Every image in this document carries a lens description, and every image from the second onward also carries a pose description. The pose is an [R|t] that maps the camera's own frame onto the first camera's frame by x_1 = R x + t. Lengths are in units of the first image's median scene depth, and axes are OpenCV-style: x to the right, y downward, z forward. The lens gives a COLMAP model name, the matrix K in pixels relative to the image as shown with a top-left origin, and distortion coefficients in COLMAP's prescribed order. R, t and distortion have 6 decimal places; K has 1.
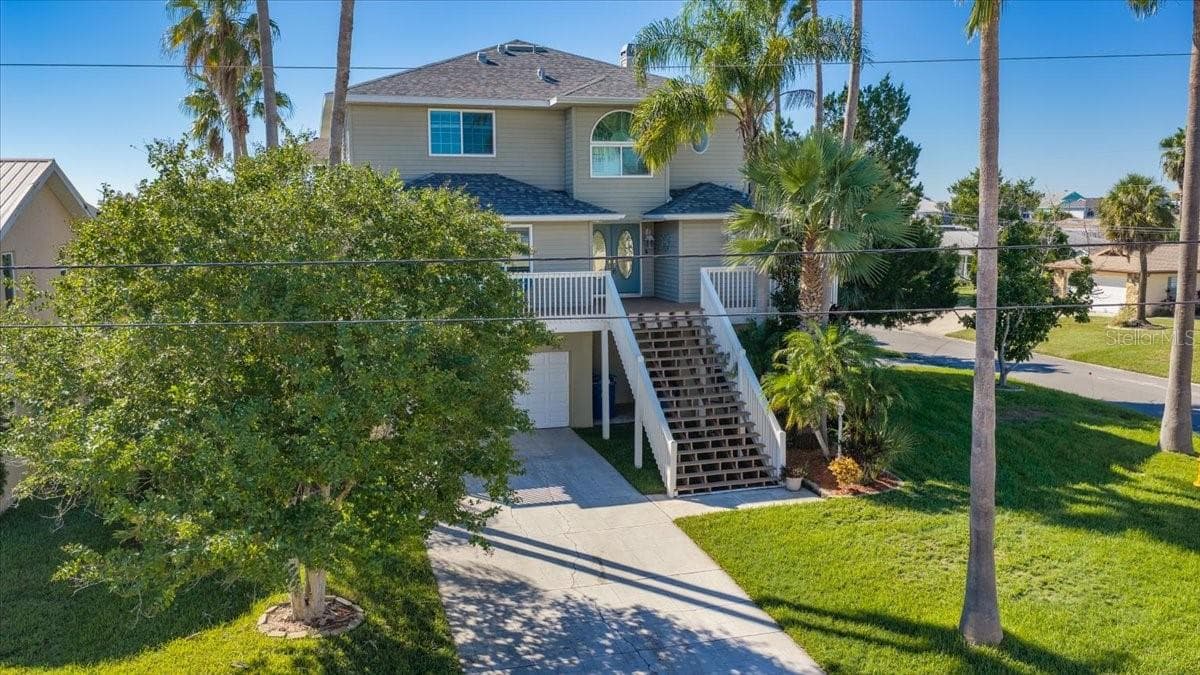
lens RADIAL K [[972.5, 0, 600.0], [0, 972.5, 337.5], [0, 0, 1]] dist [-0.003204, -0.002843]
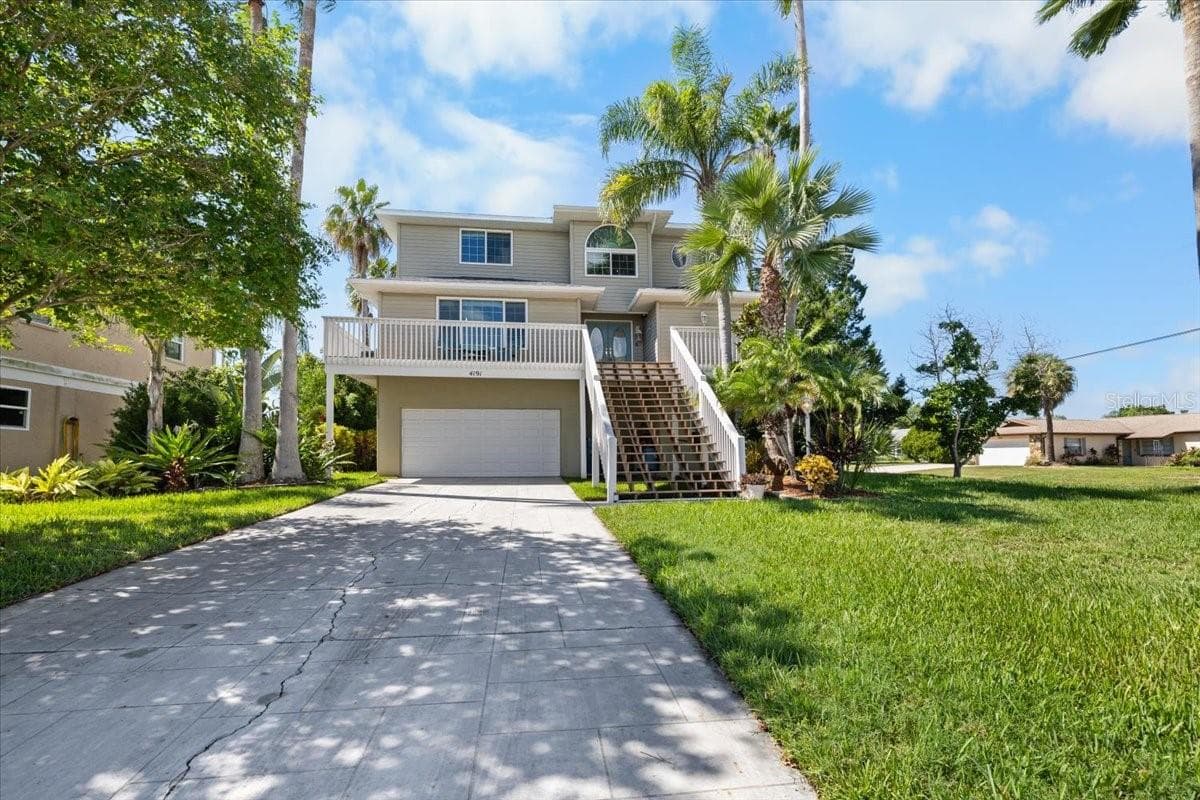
lens RADIAL K [[487.7, 0, 597.9], [0, 487.7, 434.9], [0, 0, 1]] dist [0.000336, 0.000063]
pose [[0.985554, -0.009557, -0.169089, 0.110394], [-0.022542, 0.982121, -0.186896, 0.150736], [0.167852, 0.188008, 0.967718, 0.444296]]
